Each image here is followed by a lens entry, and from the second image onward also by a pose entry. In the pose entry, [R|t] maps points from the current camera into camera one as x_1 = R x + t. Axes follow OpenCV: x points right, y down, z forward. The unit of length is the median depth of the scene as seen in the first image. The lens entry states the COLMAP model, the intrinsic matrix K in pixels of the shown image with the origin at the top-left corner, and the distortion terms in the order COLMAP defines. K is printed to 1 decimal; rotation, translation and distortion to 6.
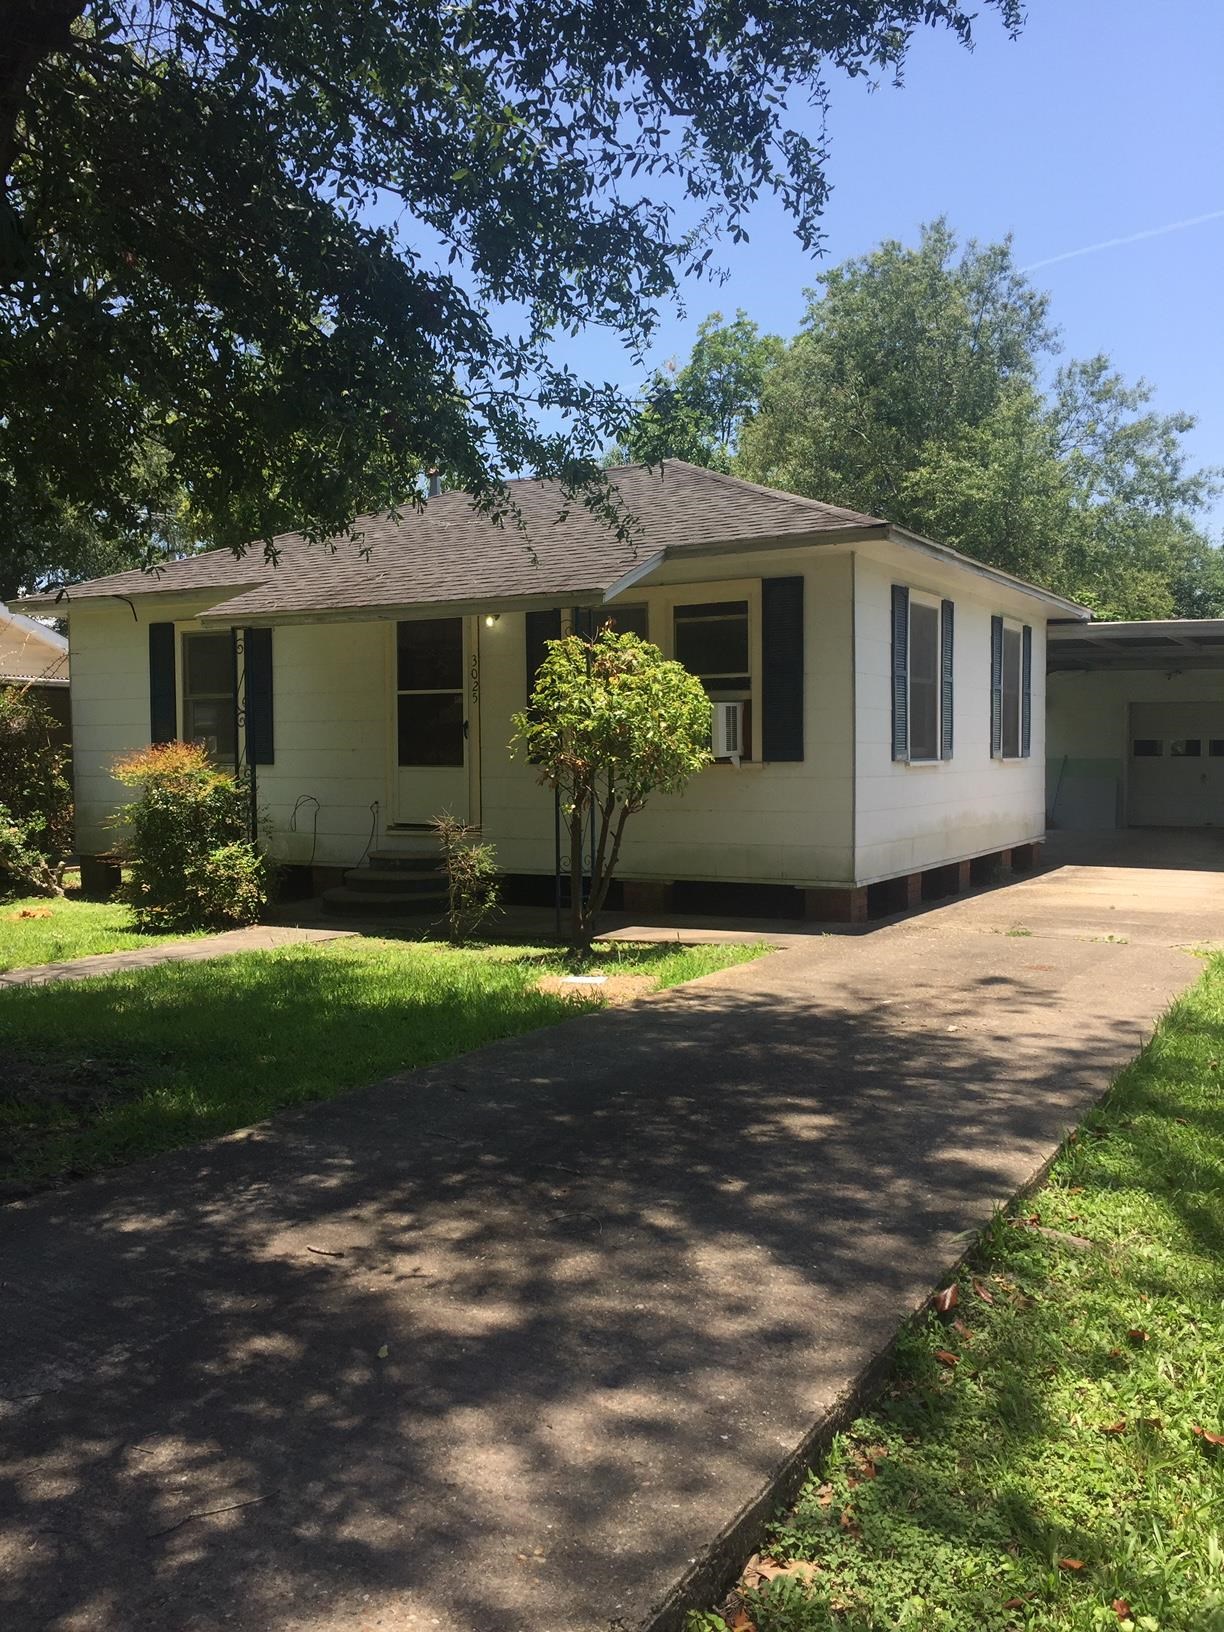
lens RADIAL K [[1371.5, 0, 612.9], [0, 1371.5, 909.0], [0, 0, 1]] dist [0.049590, 0.005035]
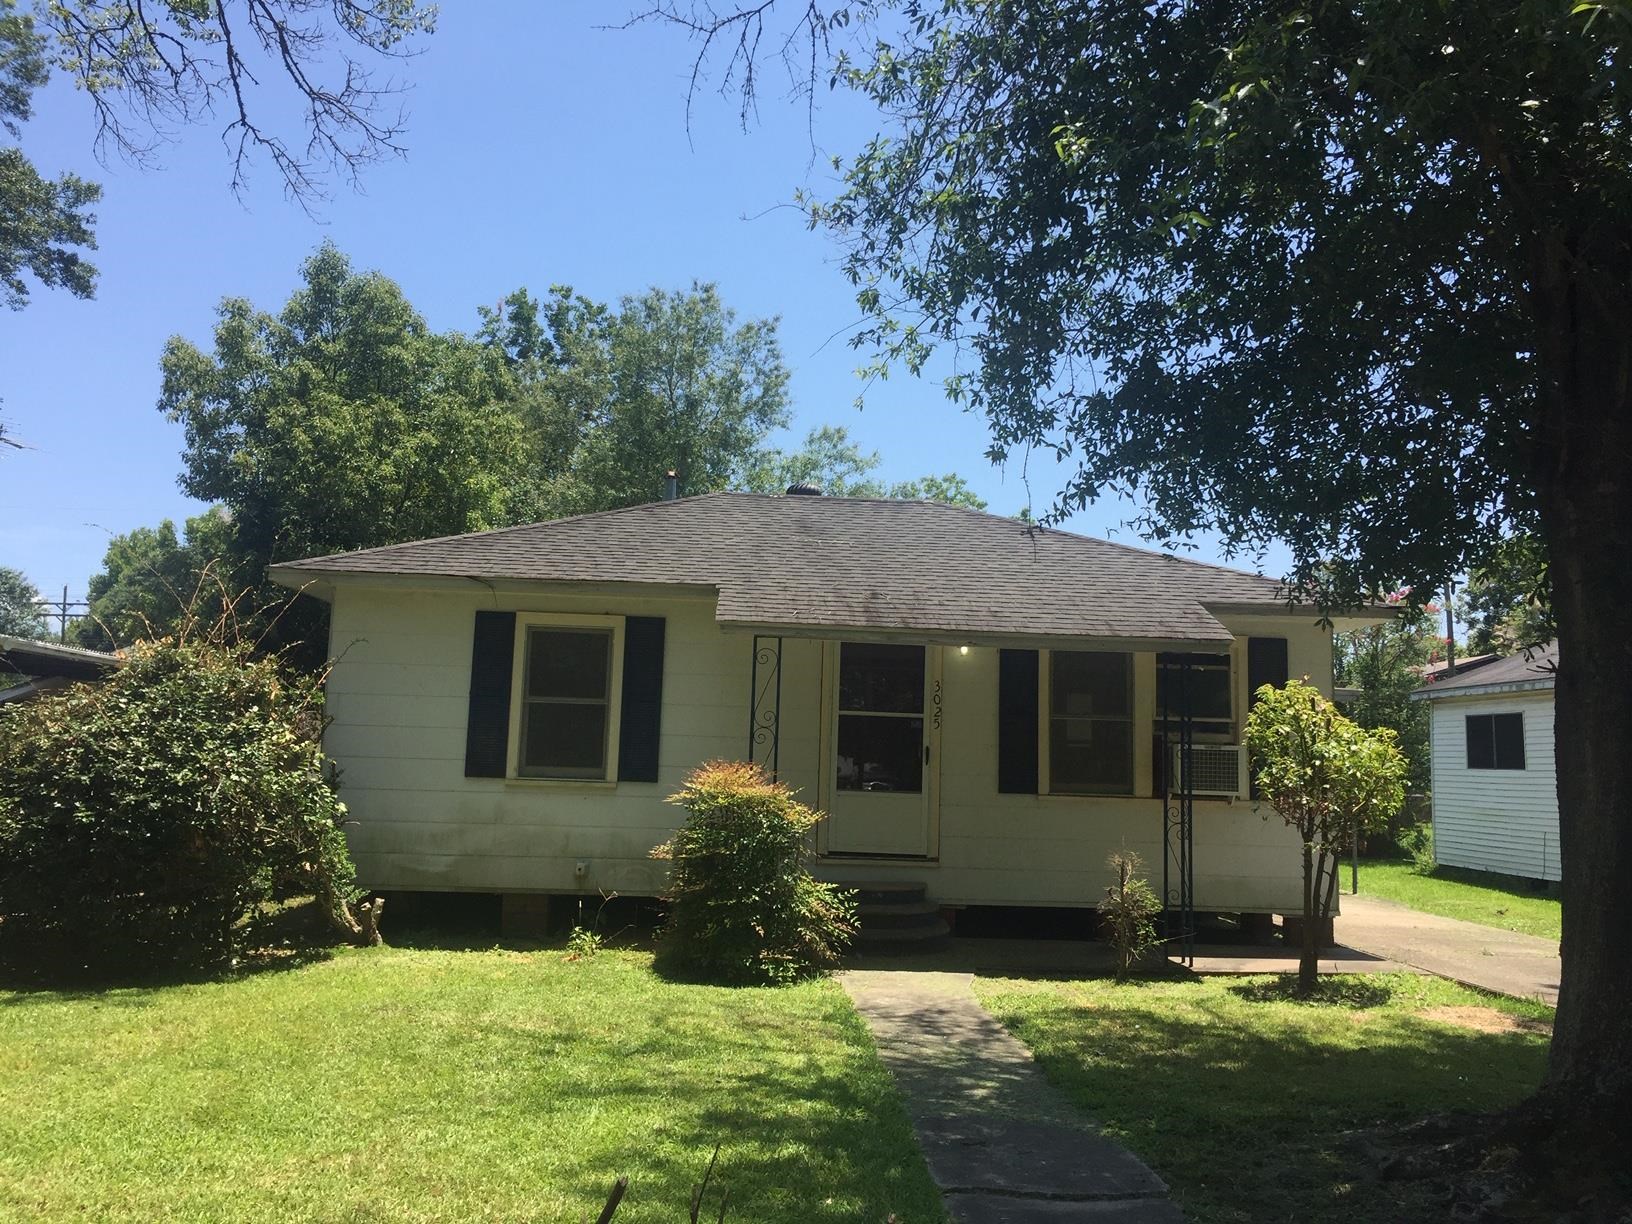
lens RADIAL K [[1371.5, 0, 806.7], [0, 1371.5, 605.9], [0, 0, 1]] dist [0.049590, 0.005035]
pose [[0.824701, 0.088749, 0.558563, -0.716320], [0.028612, 0.979800, -0.197923, -0.042485], [-0.564845, 0.179209, 0.805502, 0.236278]]
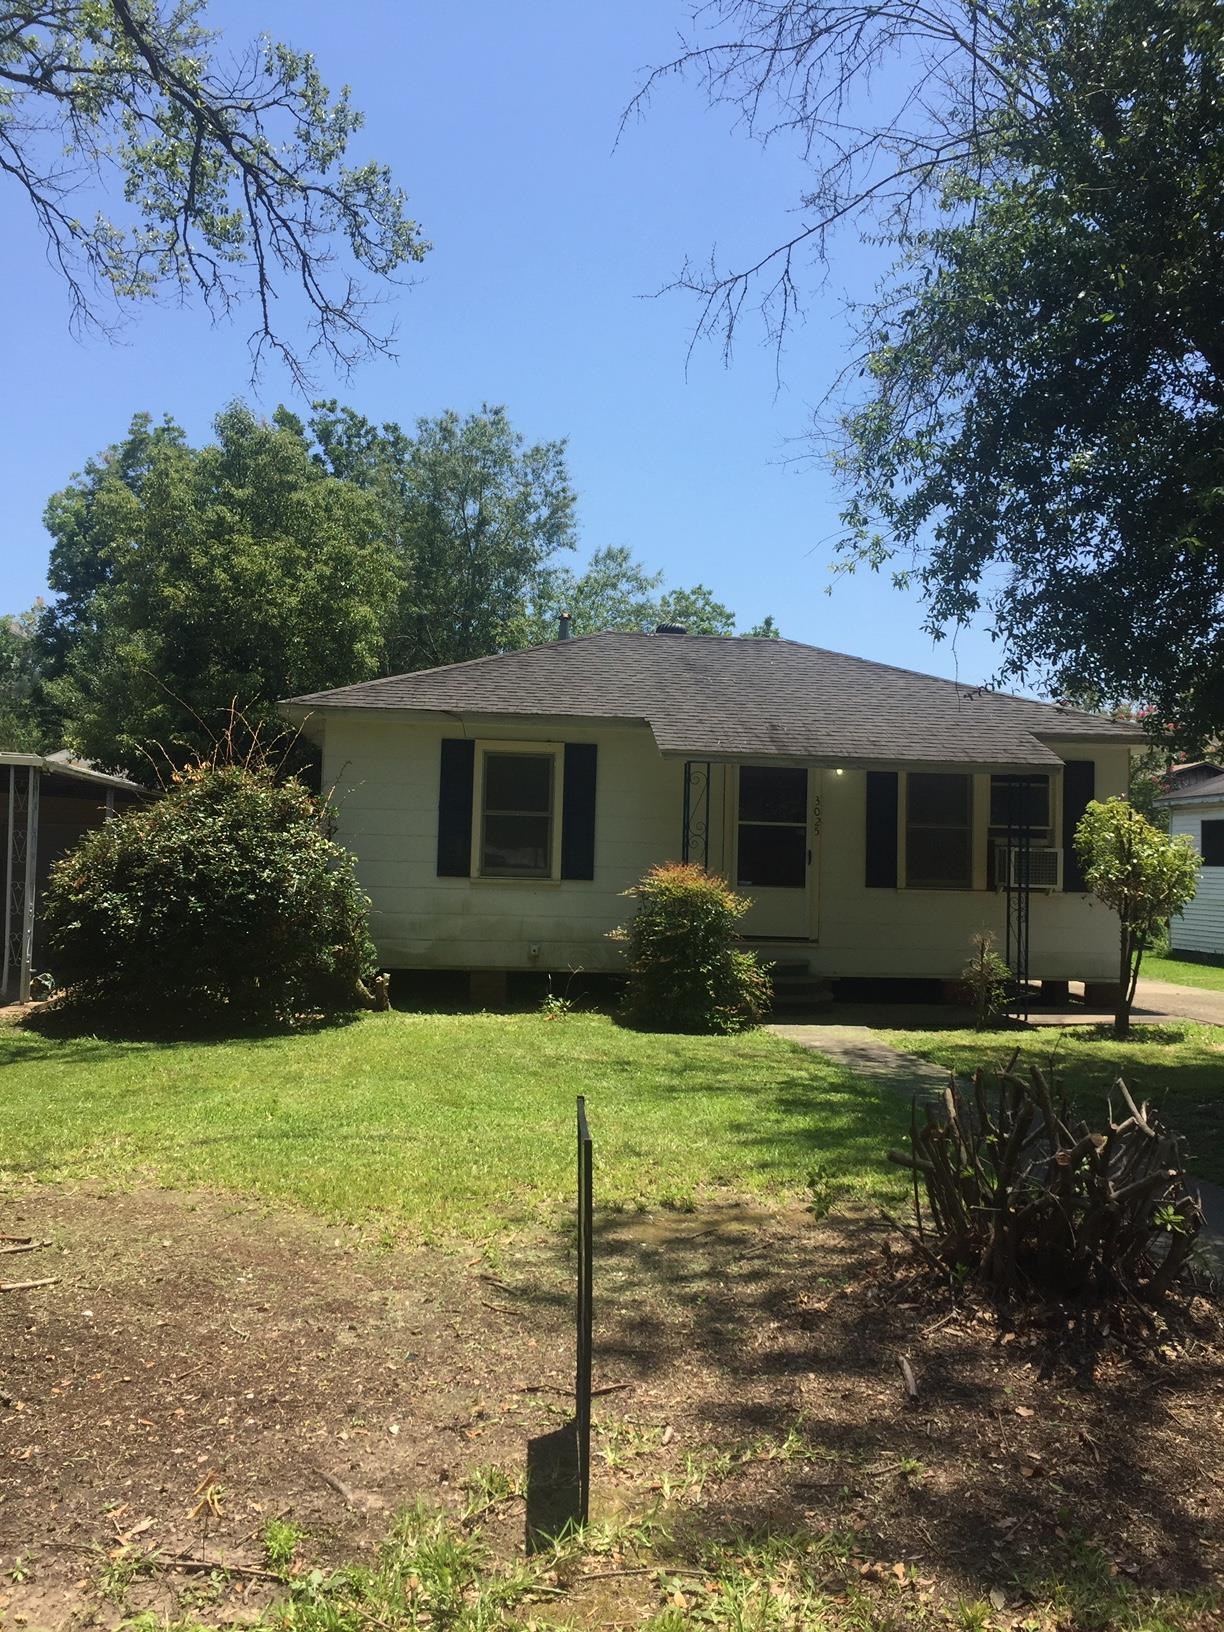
lens RADIAL K [[1396.2, 0, 612.0], [0, 1396.2, 816.0], [0, 0, 1]] dist [0.074873, -0.099613]
pose [[0.779375, 0.043585, 0.625040, -0.982641], [0.039240, 0.992224, -0.118118, -0.028002], [-0.625328, 0.116585, 0.771604, 0.157797]]
